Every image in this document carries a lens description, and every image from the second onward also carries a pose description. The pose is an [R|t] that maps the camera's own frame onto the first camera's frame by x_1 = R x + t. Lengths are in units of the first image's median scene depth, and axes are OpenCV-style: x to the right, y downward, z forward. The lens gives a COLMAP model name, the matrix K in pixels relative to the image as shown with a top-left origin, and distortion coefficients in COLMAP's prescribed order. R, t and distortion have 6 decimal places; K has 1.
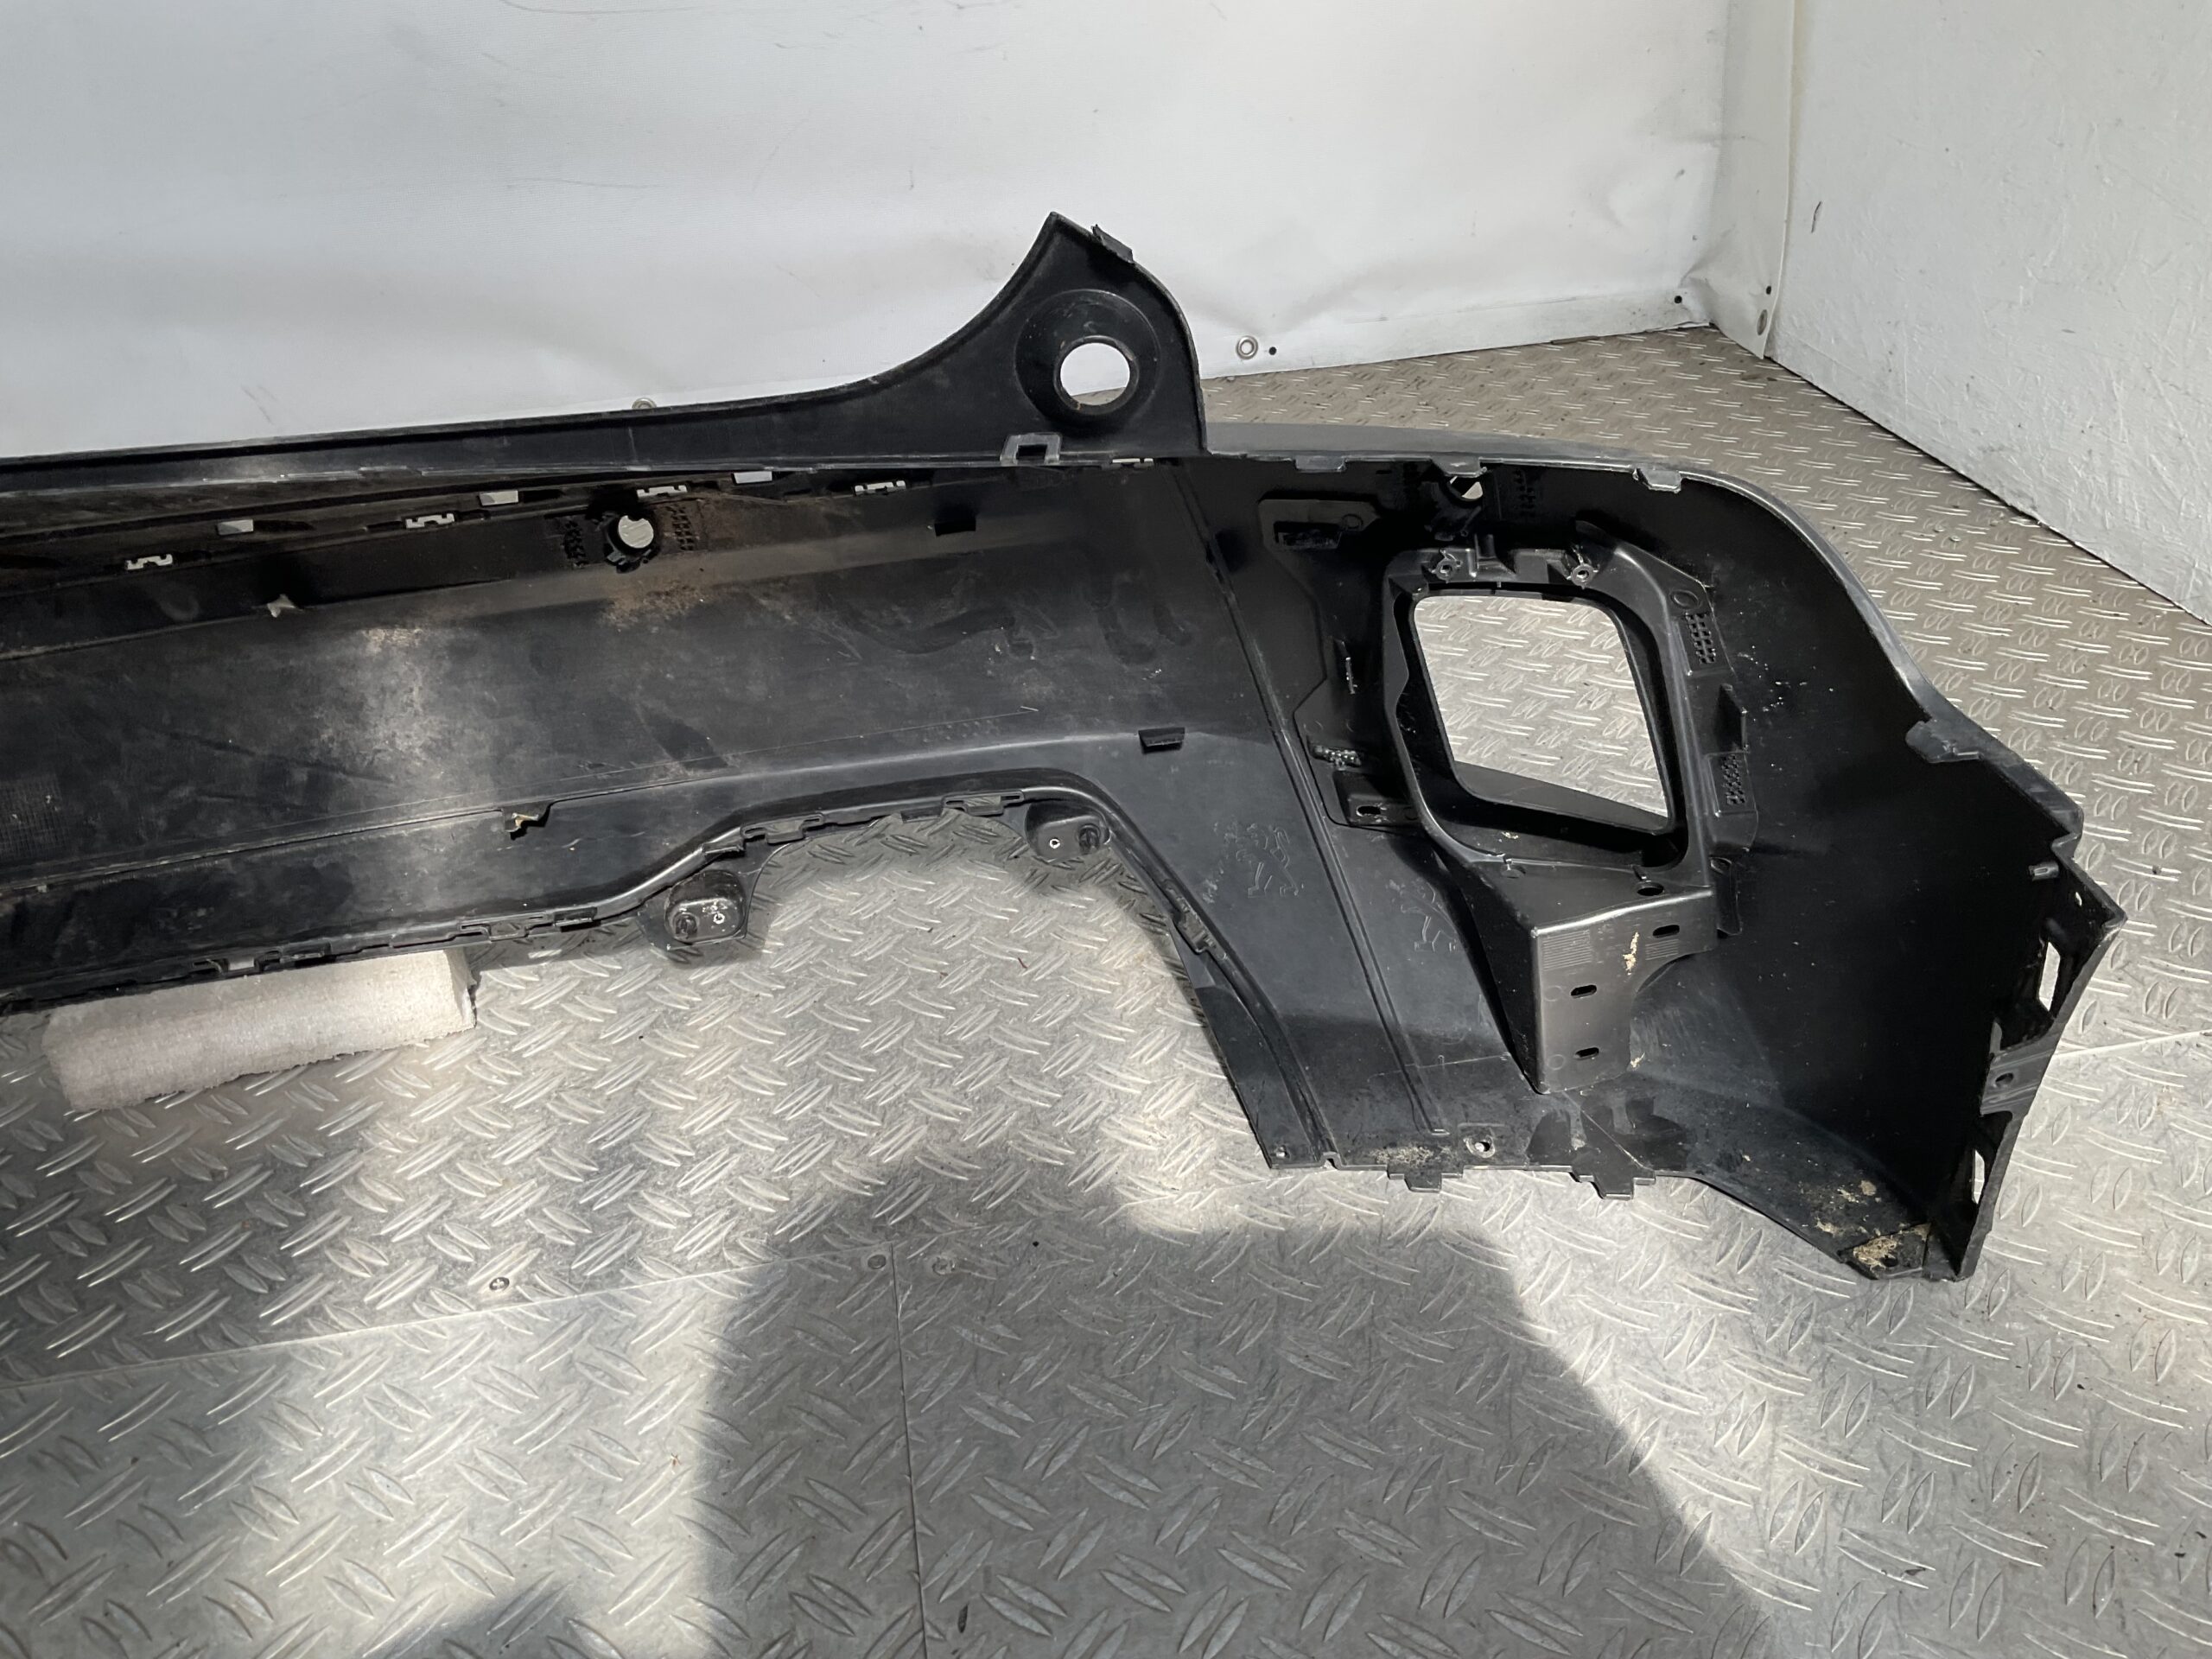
lens RADIAL K [[1863.6, 0, 1106.0], [0, 1863.6, 829.5], [0, 0, 1]] dist [0.063786, -0.062375]
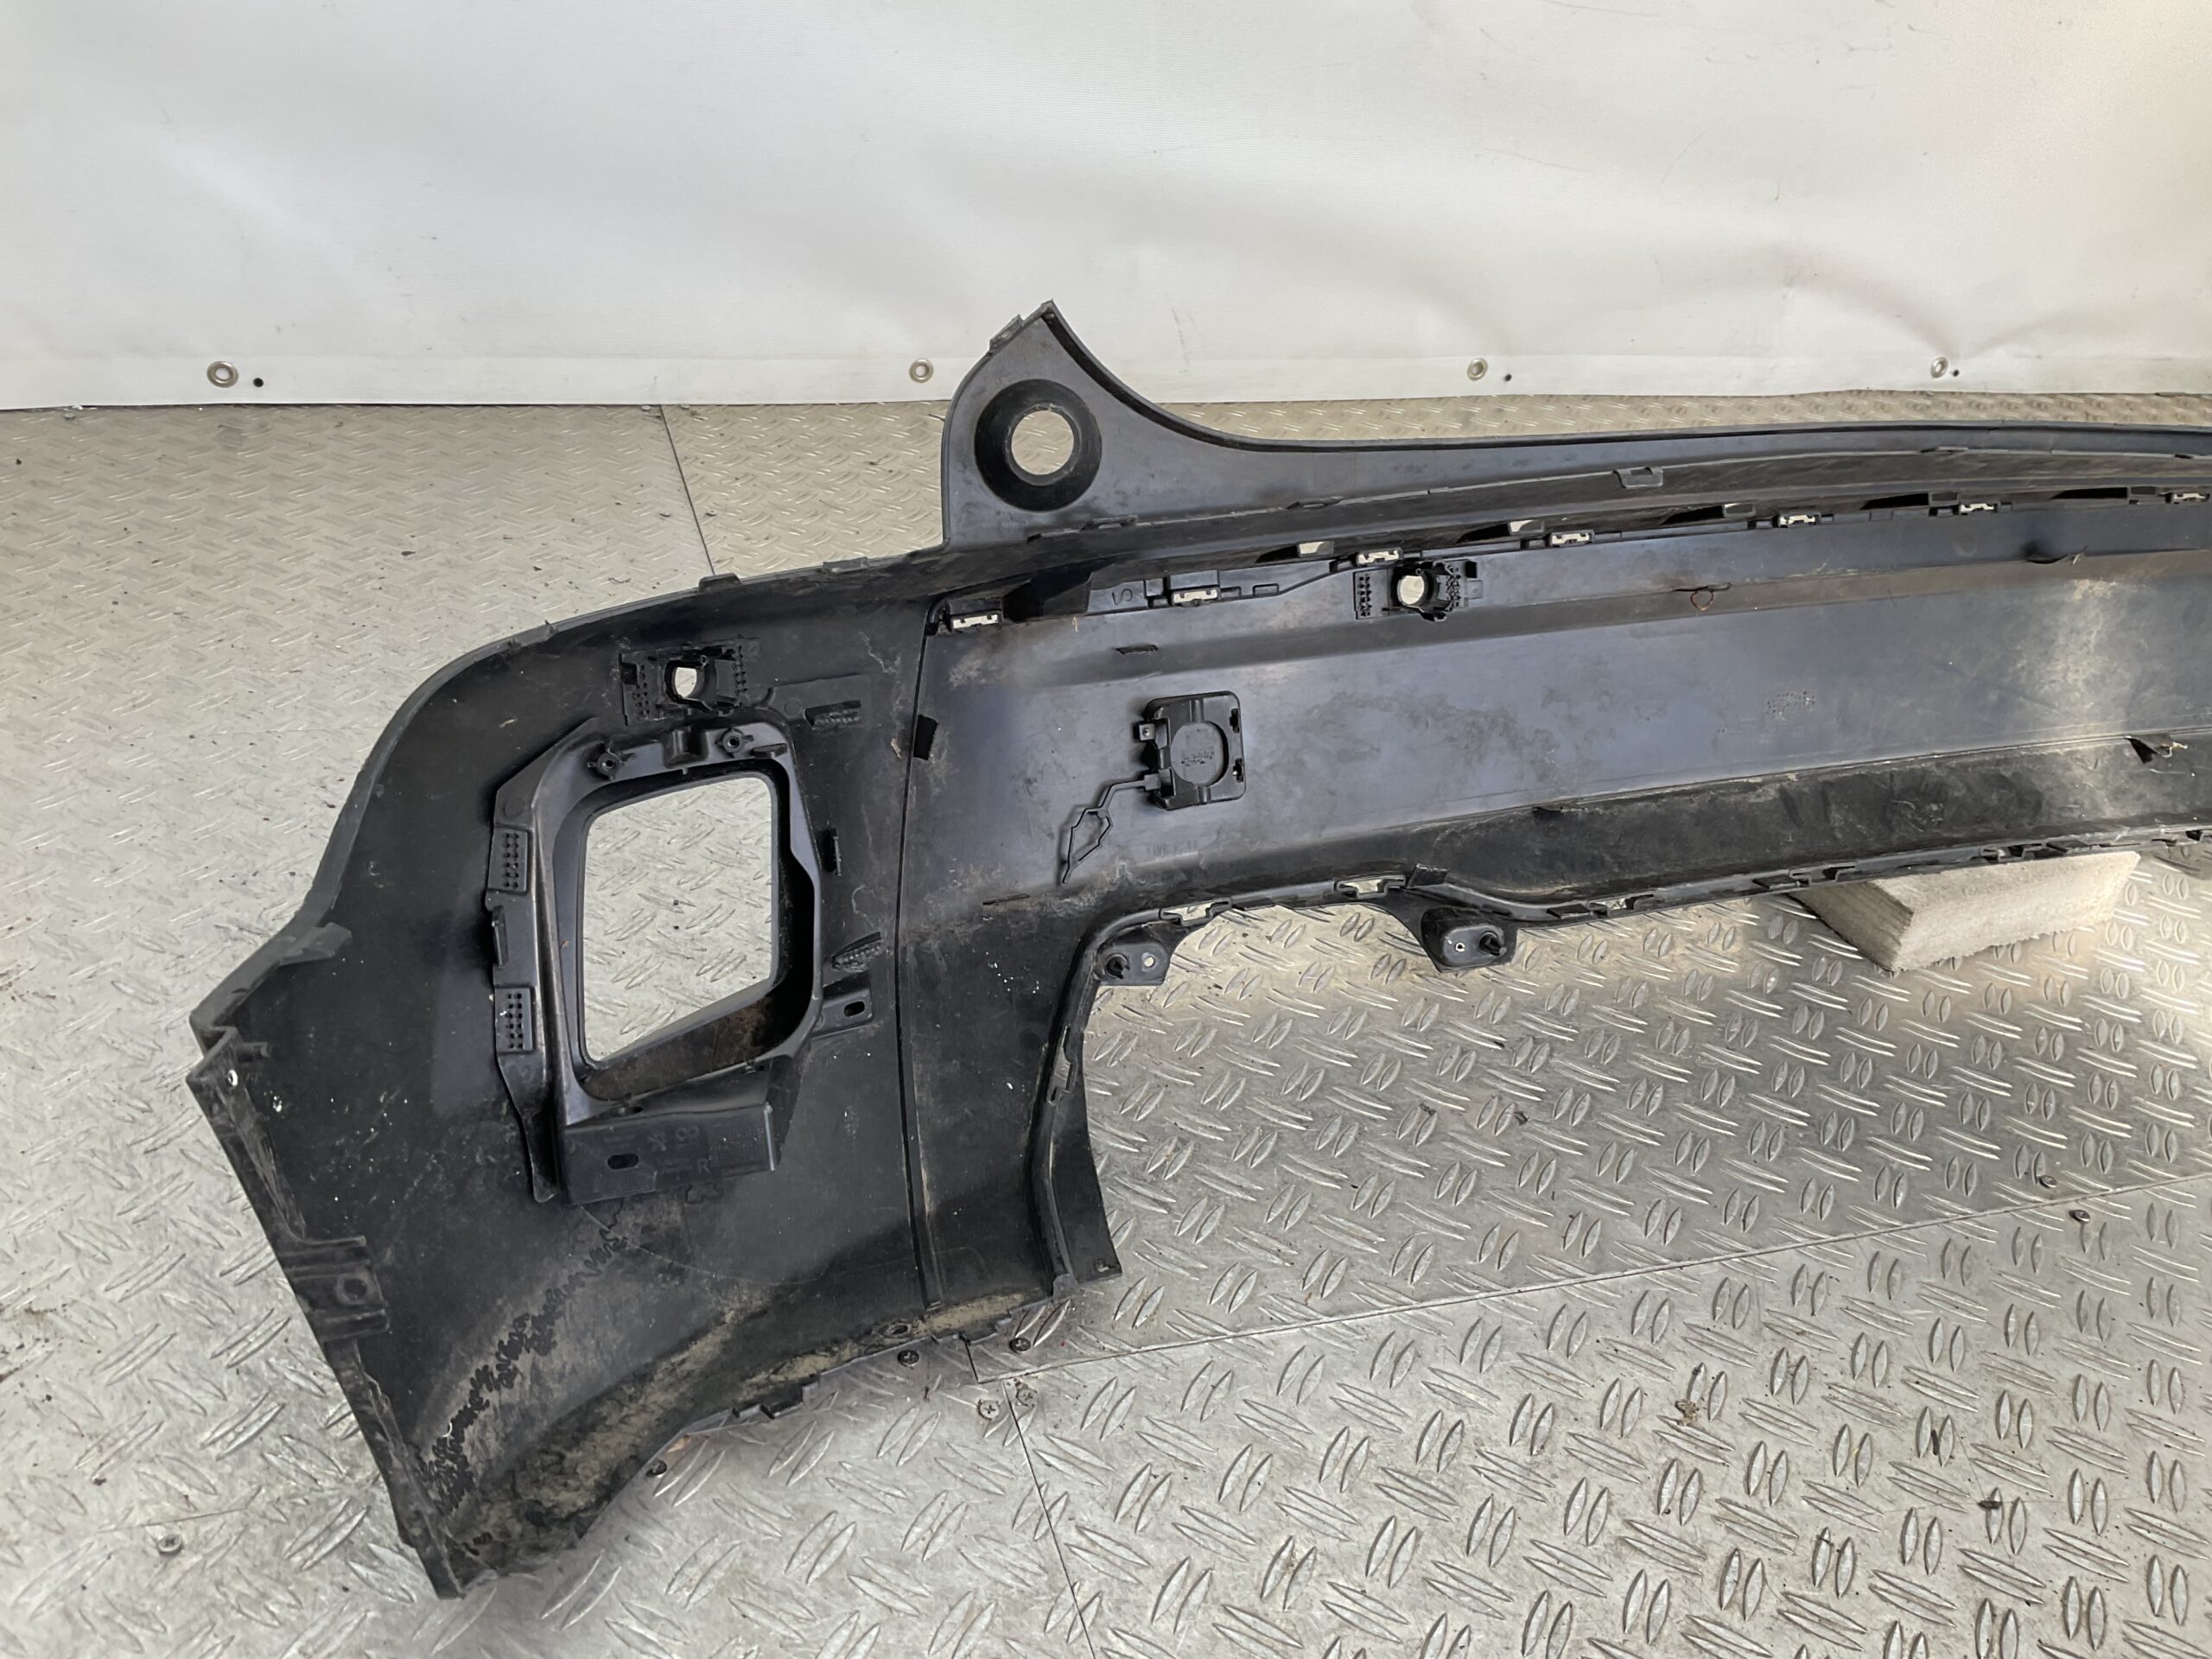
lens RADIAL K [[1863.6, 0, 1106.0], [0, 1863.6, 829.5], [0, 0, 1]] dist [0.063786, -0.062375]
pose [[0.968652, 0.063996, 0.240036, -1.249459], [-0.070682, 0.997311, 0.019341, 0.071148], [-0.238152, -0.035701, 0.970571, -0.020399]]
